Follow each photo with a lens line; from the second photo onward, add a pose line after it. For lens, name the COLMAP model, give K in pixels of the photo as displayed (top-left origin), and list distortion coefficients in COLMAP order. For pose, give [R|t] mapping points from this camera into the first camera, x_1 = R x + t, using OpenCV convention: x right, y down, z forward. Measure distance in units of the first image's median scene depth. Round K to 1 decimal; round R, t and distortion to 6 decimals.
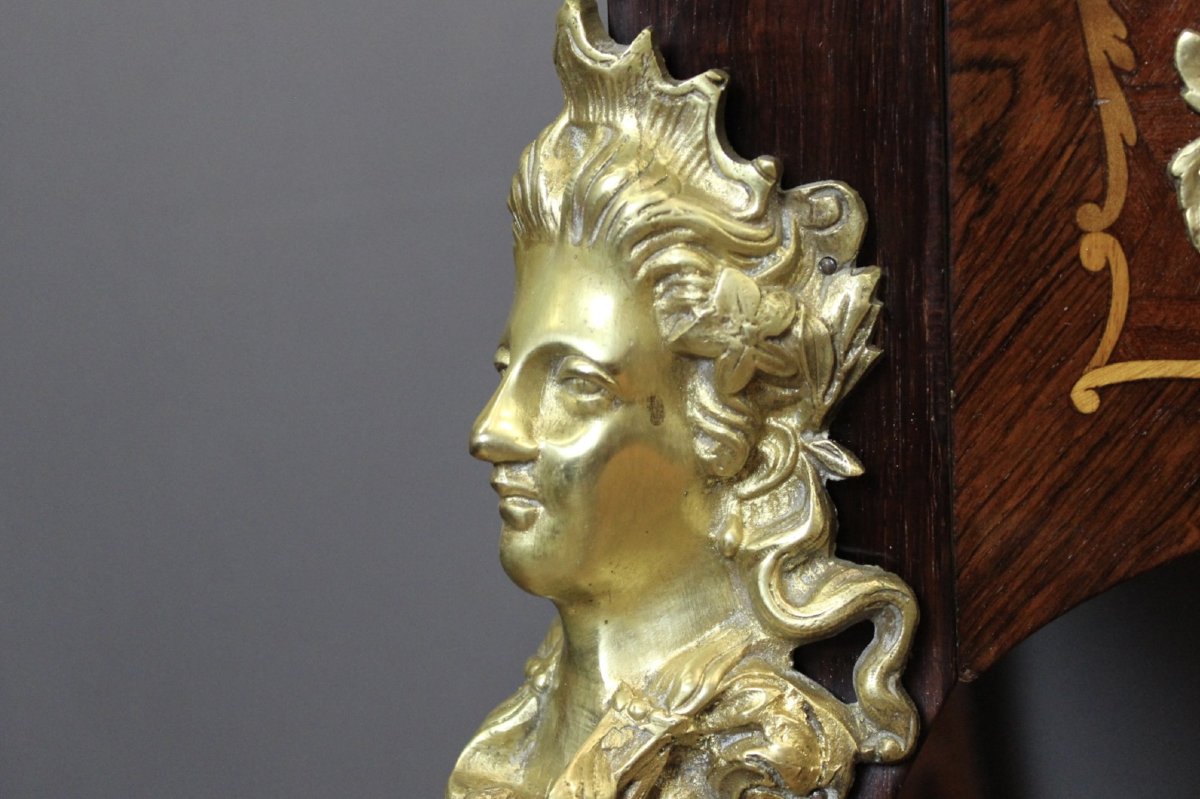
lens RADIAL K [[2174.3, 0, 600.0], [0, 2174.3, 399.5], [0, 0, 1]] dist [-0.021091, -0.077905]
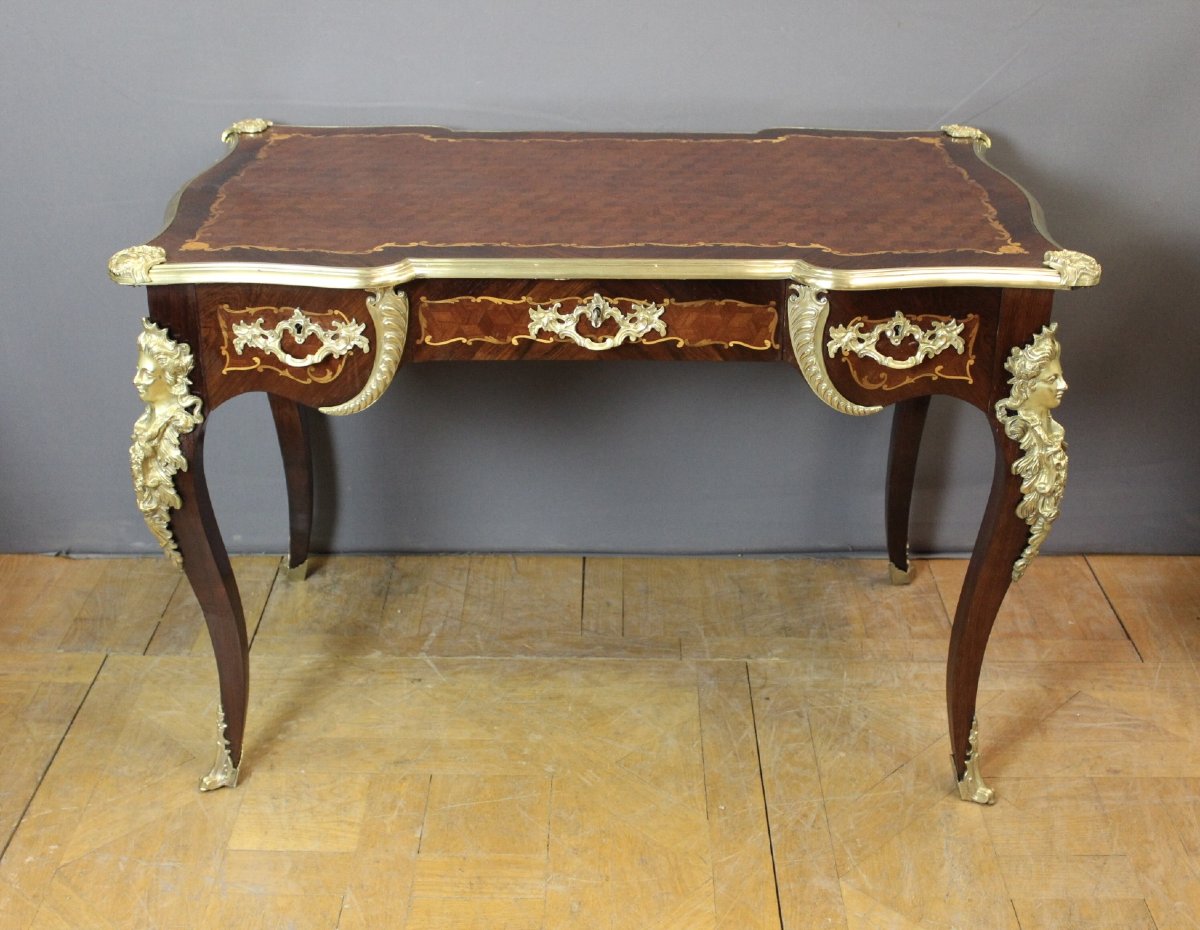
lens RADIAL K [[1584.2, 0, 600.0], [0, 1584.2, 465.0], [0, 0, 1]] dist [-0.114540, 0.172878]
pose [[0.980341, -0.047156, 0.191594, 0.419039], [-0.016633, 0.947814, 0.318388, -1.323032], [-0.196610, -0.315316, 0.928397, -3.929459]]
